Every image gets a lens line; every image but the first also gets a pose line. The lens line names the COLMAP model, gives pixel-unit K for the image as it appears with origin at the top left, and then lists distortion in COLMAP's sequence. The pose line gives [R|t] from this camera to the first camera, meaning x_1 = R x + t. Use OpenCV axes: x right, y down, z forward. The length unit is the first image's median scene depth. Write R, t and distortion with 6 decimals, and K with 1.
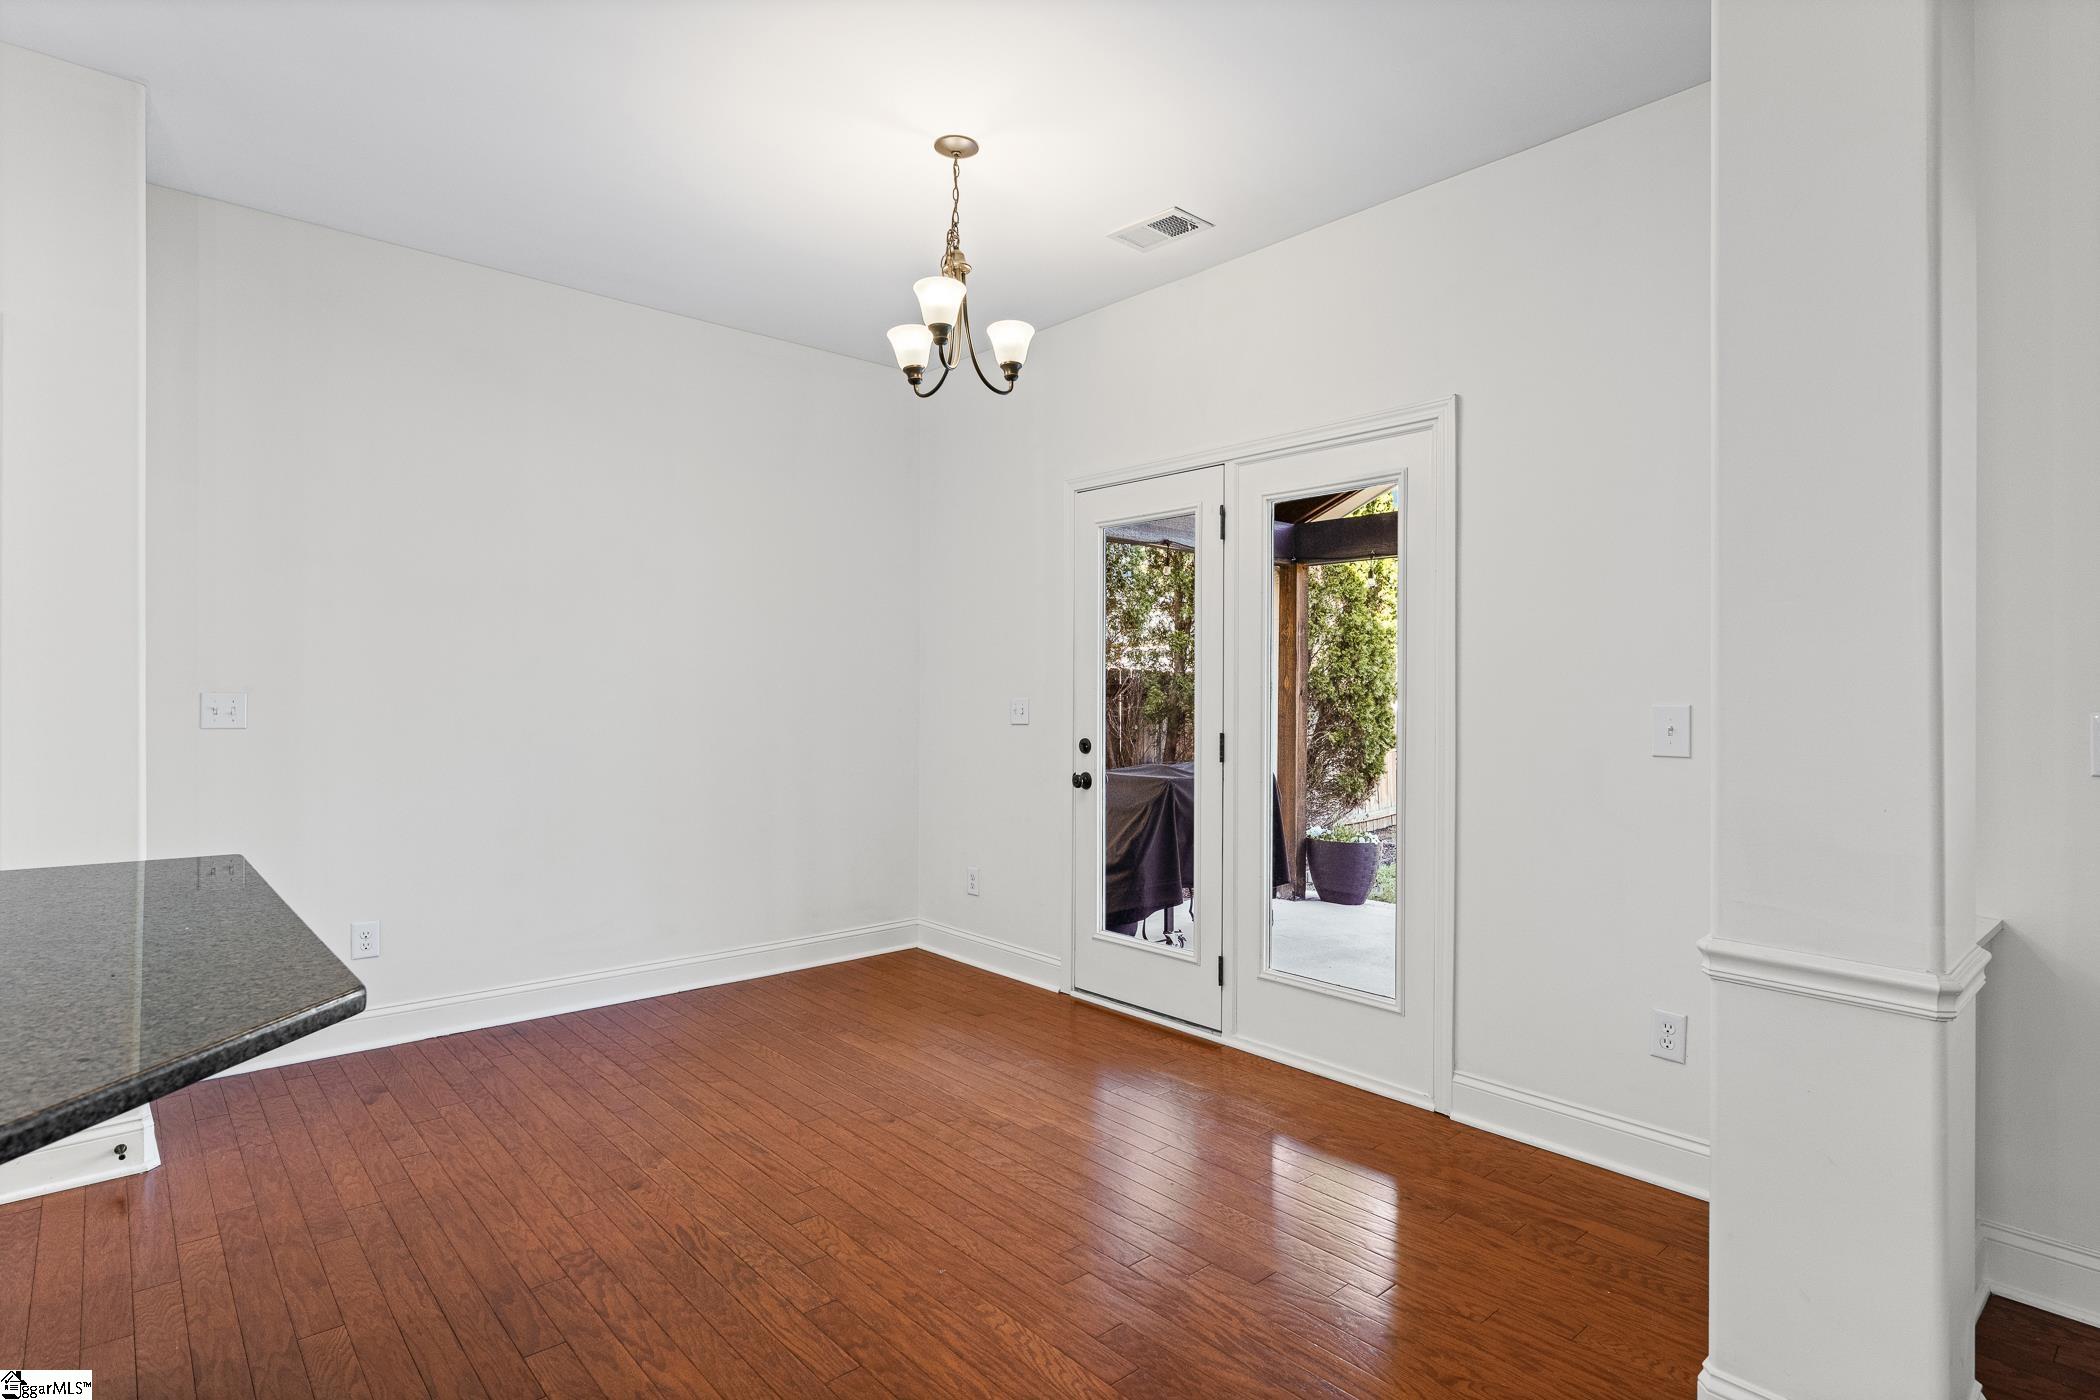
lens RADIAL K [[1068.8, 0, 1054.8], [0, 1068.8, 692.5], [0, 0, 1]] dist [-0.007074, -0.000498]
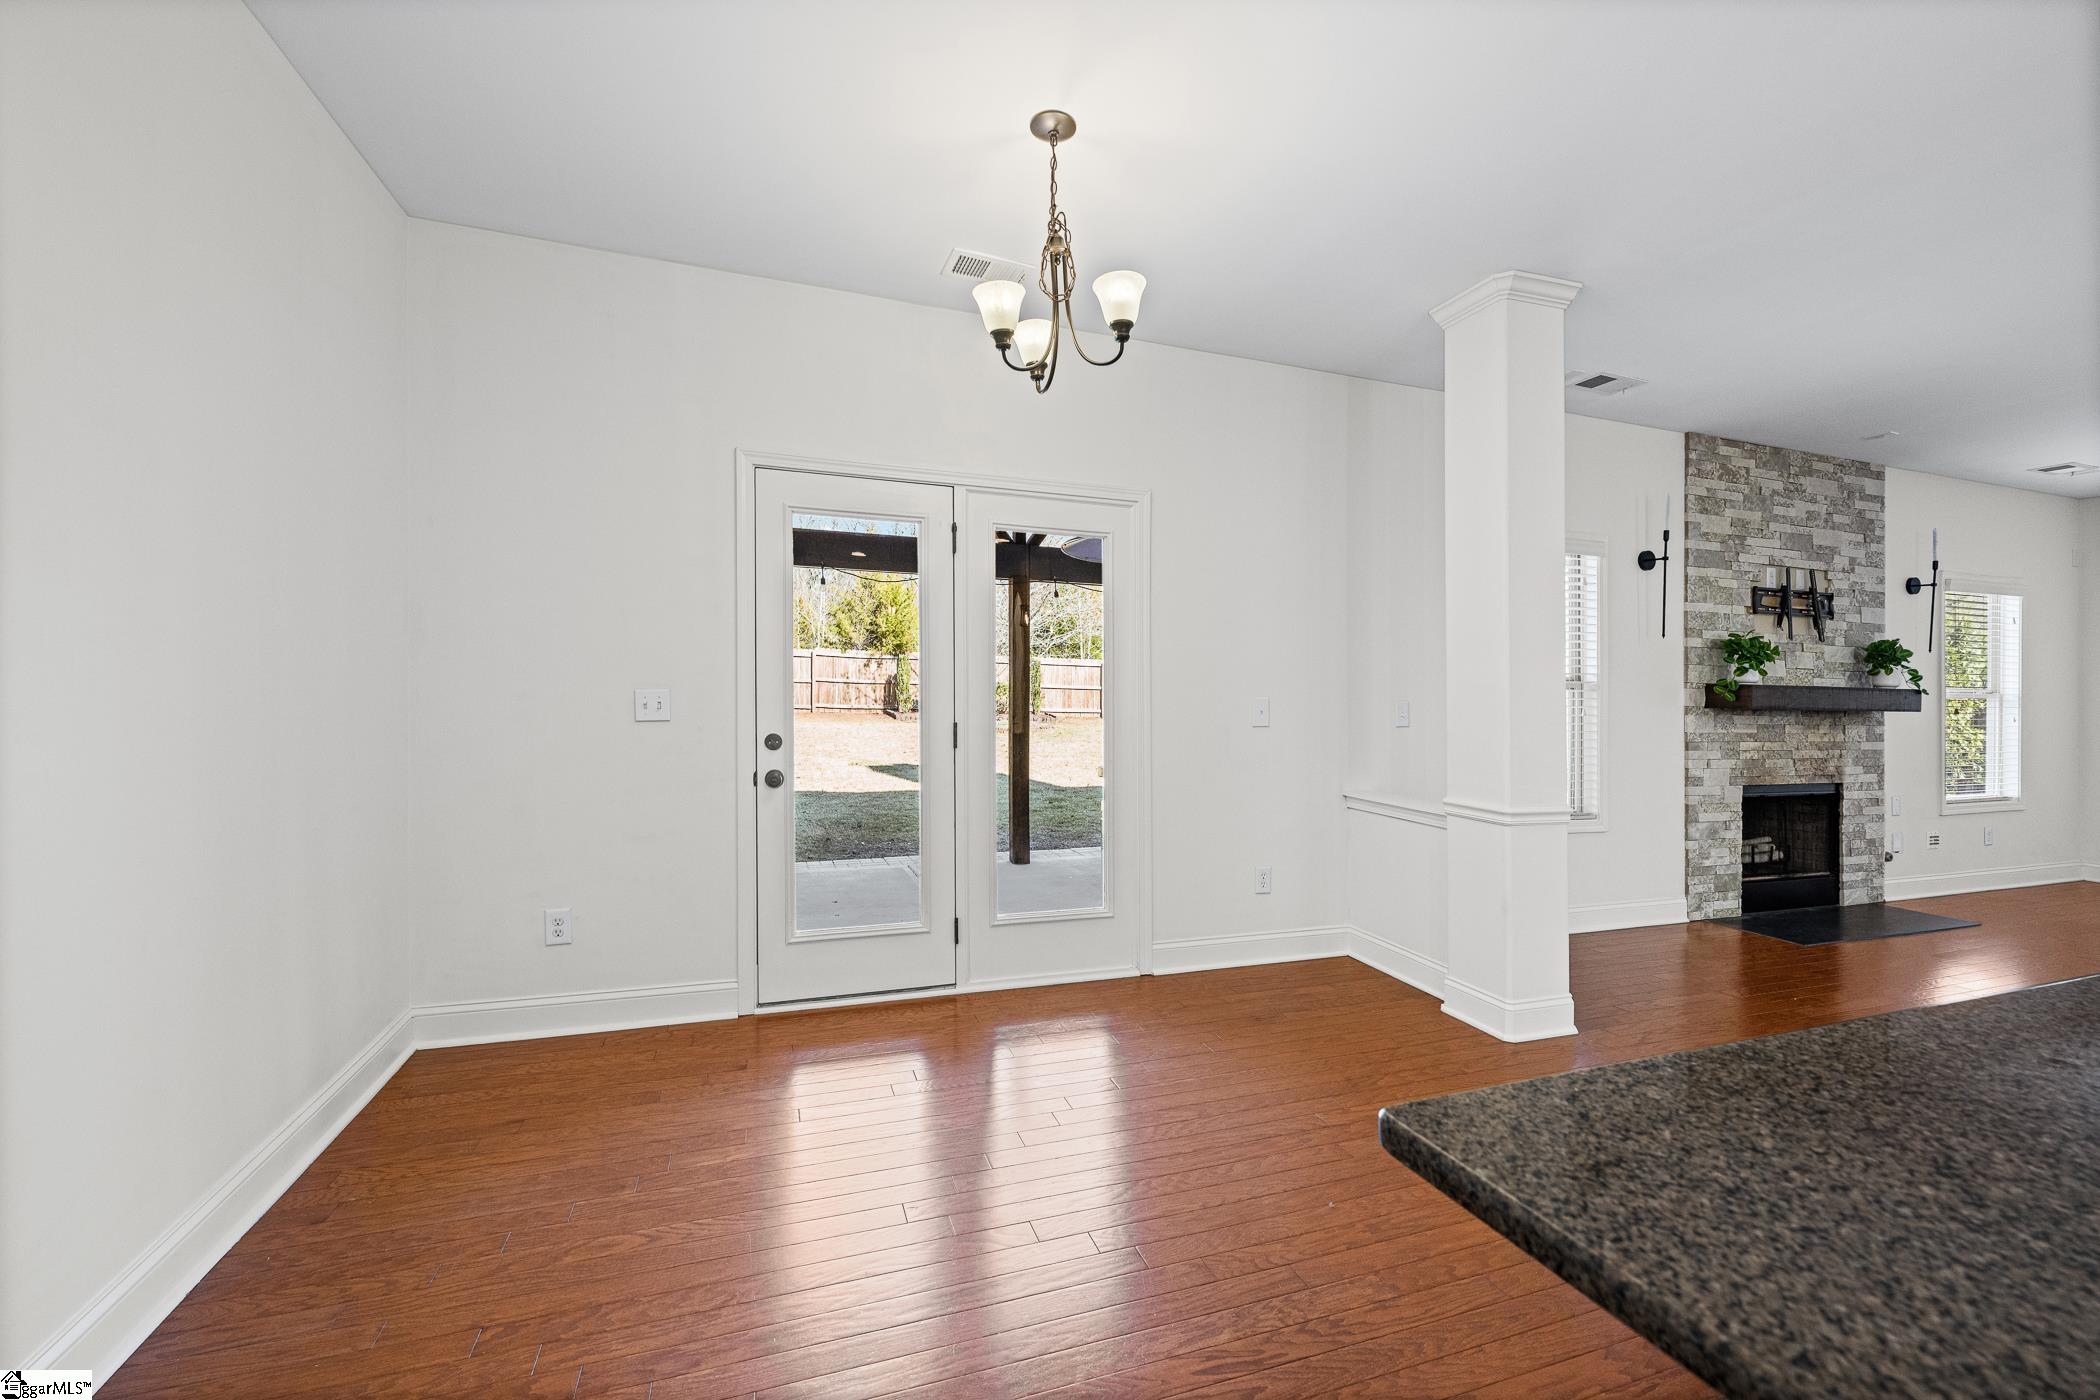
lens RADIAL K [[864.0, 0, 1070.7], [0, 864.0, 681.3], [0, 0, 1]] dist [-0.002926, 0.001360]
pose [[0.383837, 0.005300, 0.923386, -0.678004], [-0.013663, 0.999907, -0.000060, -0.008193], [-0.923300, -0.012594, 0.383874, 0.557525]]
